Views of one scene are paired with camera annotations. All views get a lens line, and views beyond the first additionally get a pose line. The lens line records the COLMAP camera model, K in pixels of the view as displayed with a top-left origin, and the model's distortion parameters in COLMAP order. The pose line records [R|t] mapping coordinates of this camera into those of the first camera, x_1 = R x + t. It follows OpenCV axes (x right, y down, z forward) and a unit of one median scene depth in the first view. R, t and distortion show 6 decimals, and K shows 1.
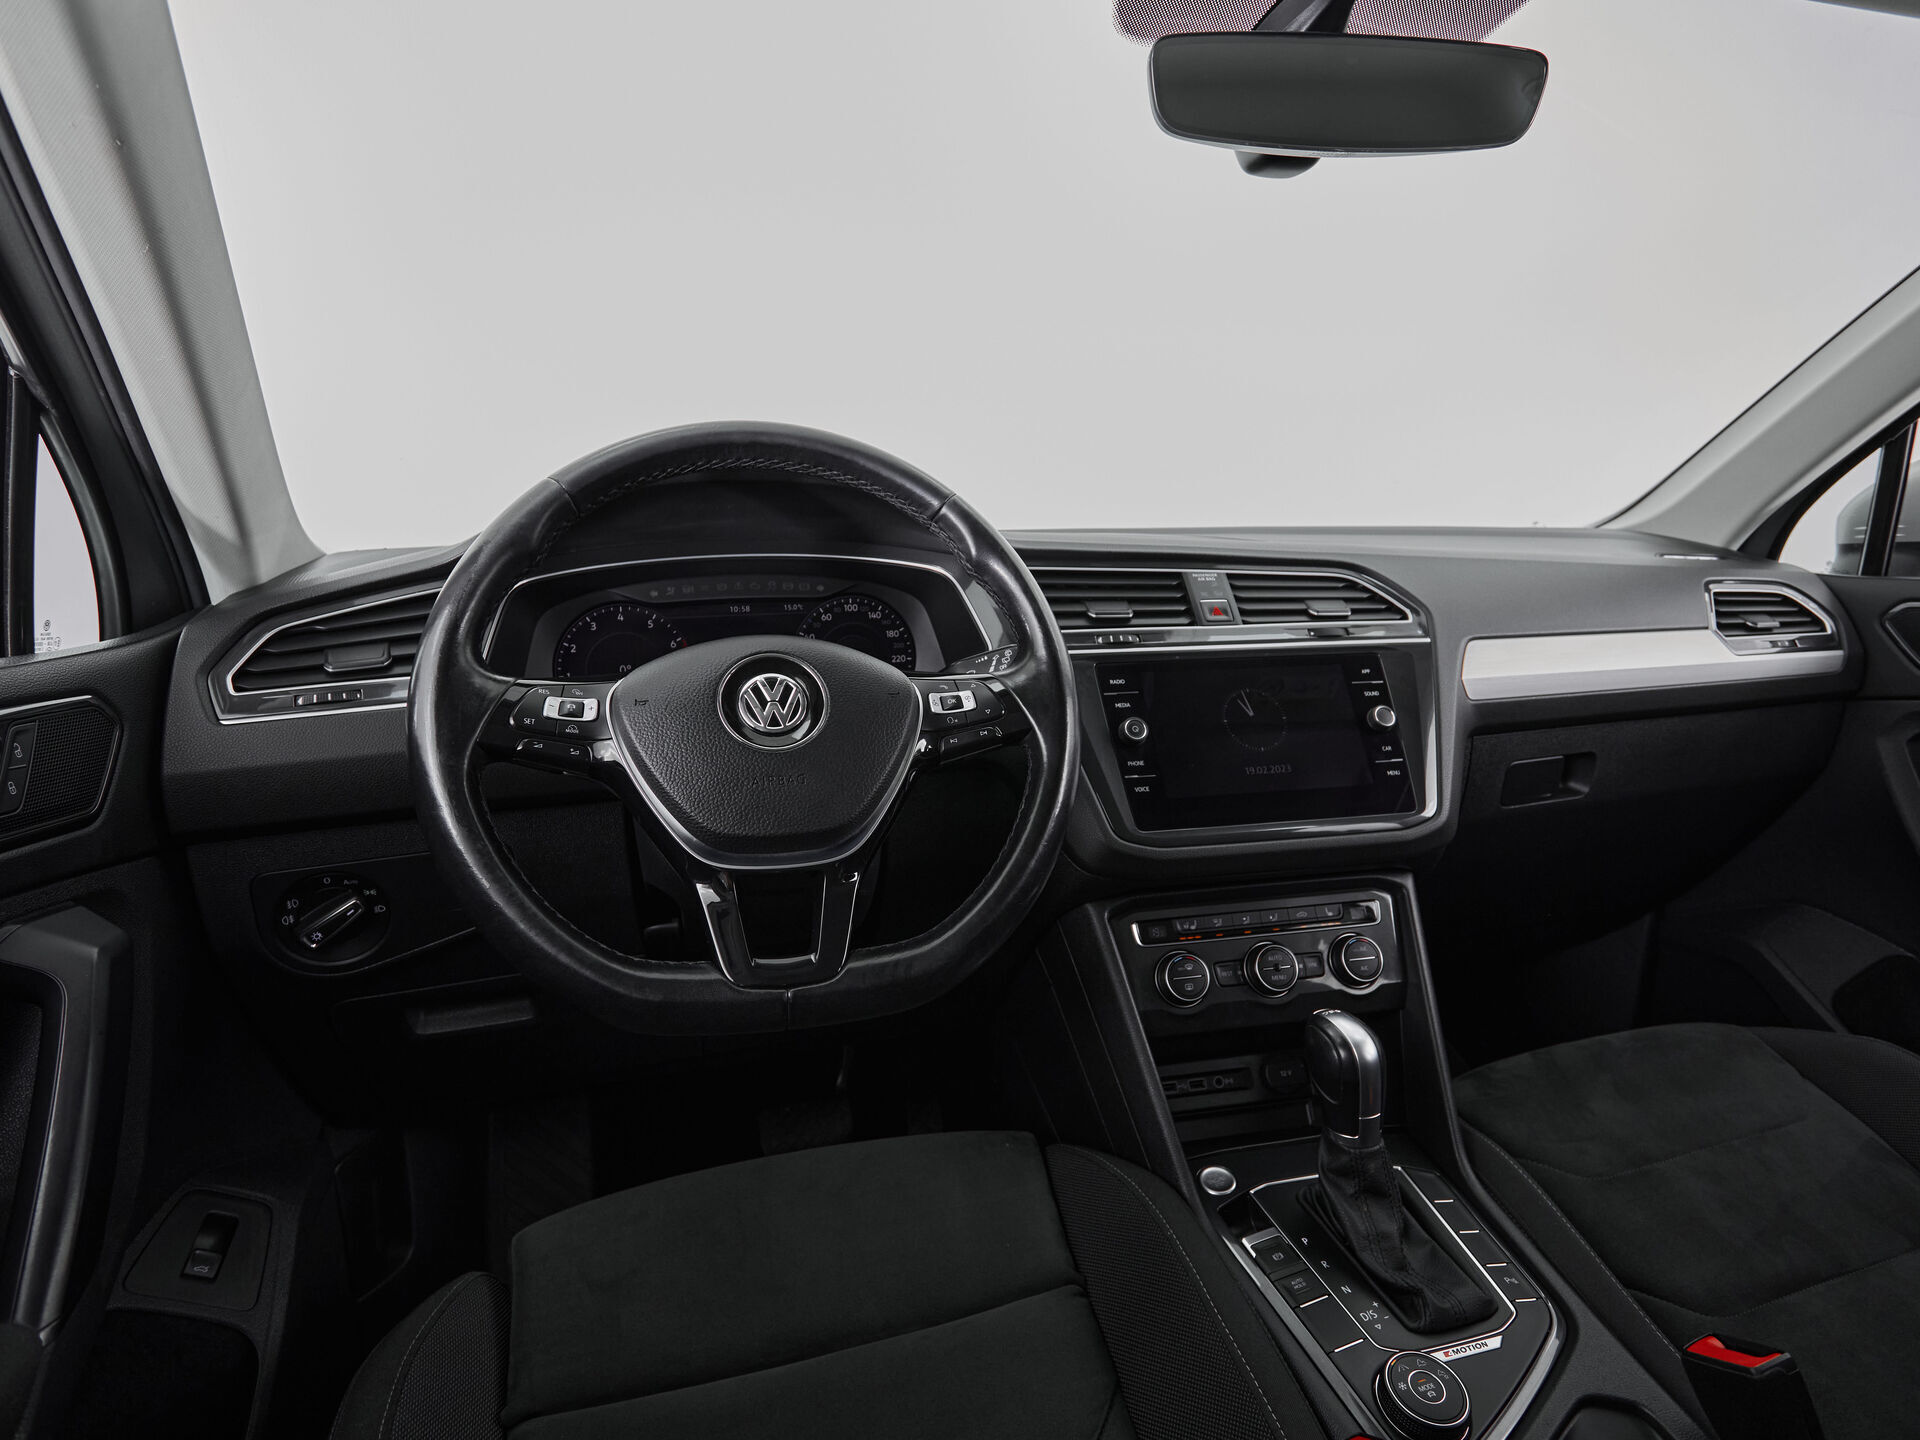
lens RADIAL K [[1011.4, 0, 976.7], [0, 1011.4, 720.9], [0, 0, 1]] dist [-0.004432, -0.002848]
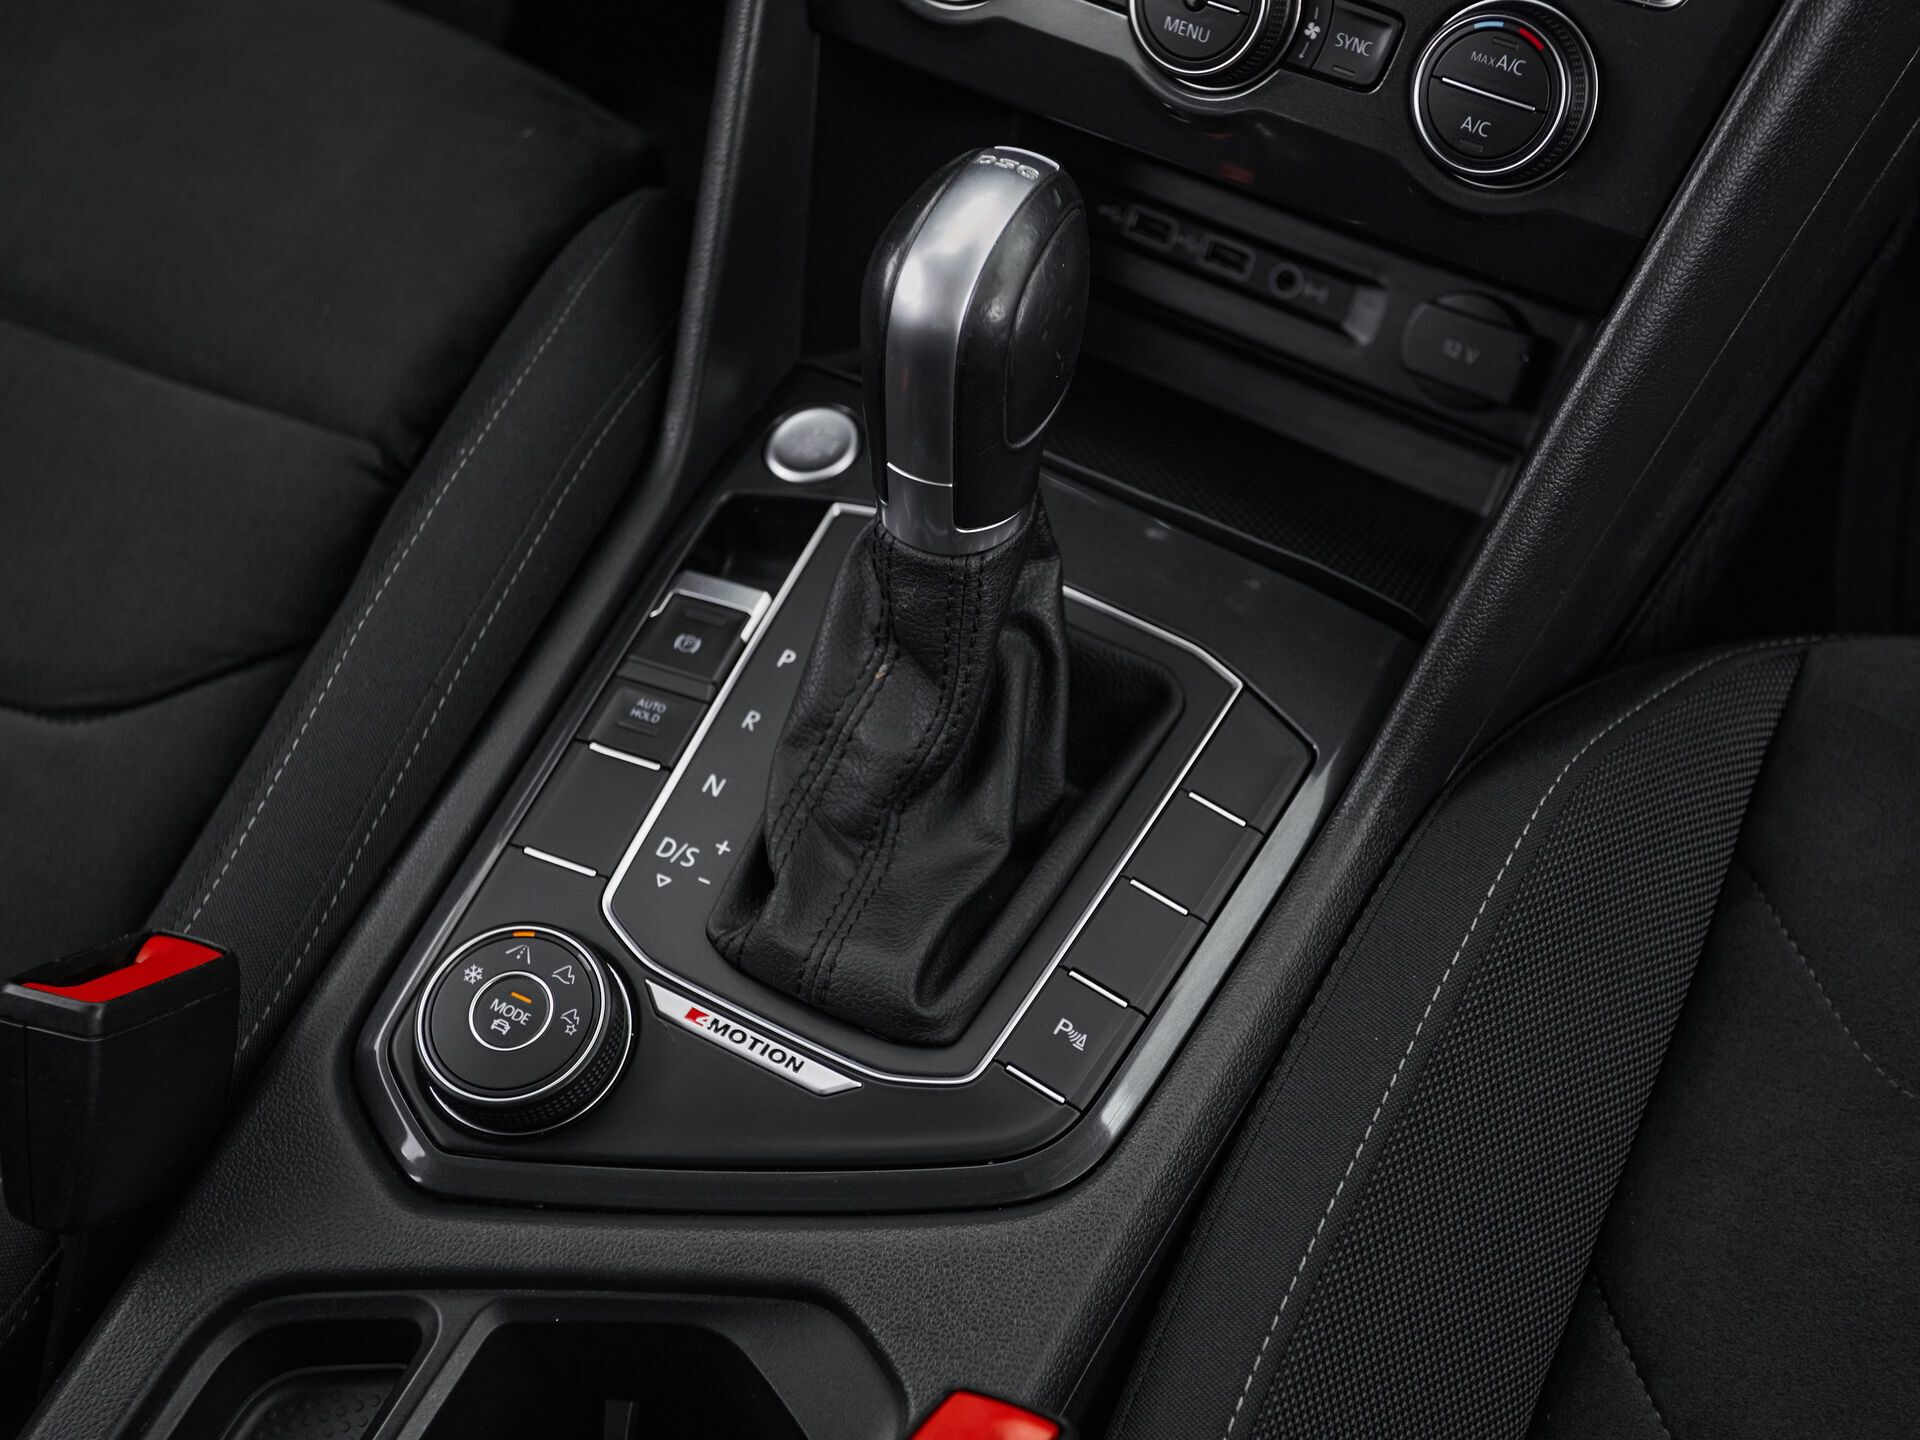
lens RADIAL K [[2338.8, 0, 954.2], [0, 2338.8, 703.2], [0, 0, 1]] dist [0.024120, 0.000000]
pose [[0.703482, 0.534306, -0.468648, 0.665952], [-0.115998, 0.736881, 0.665996, -0.056898], [0.701183, -0.414154, 0.580361, 0.440768]]
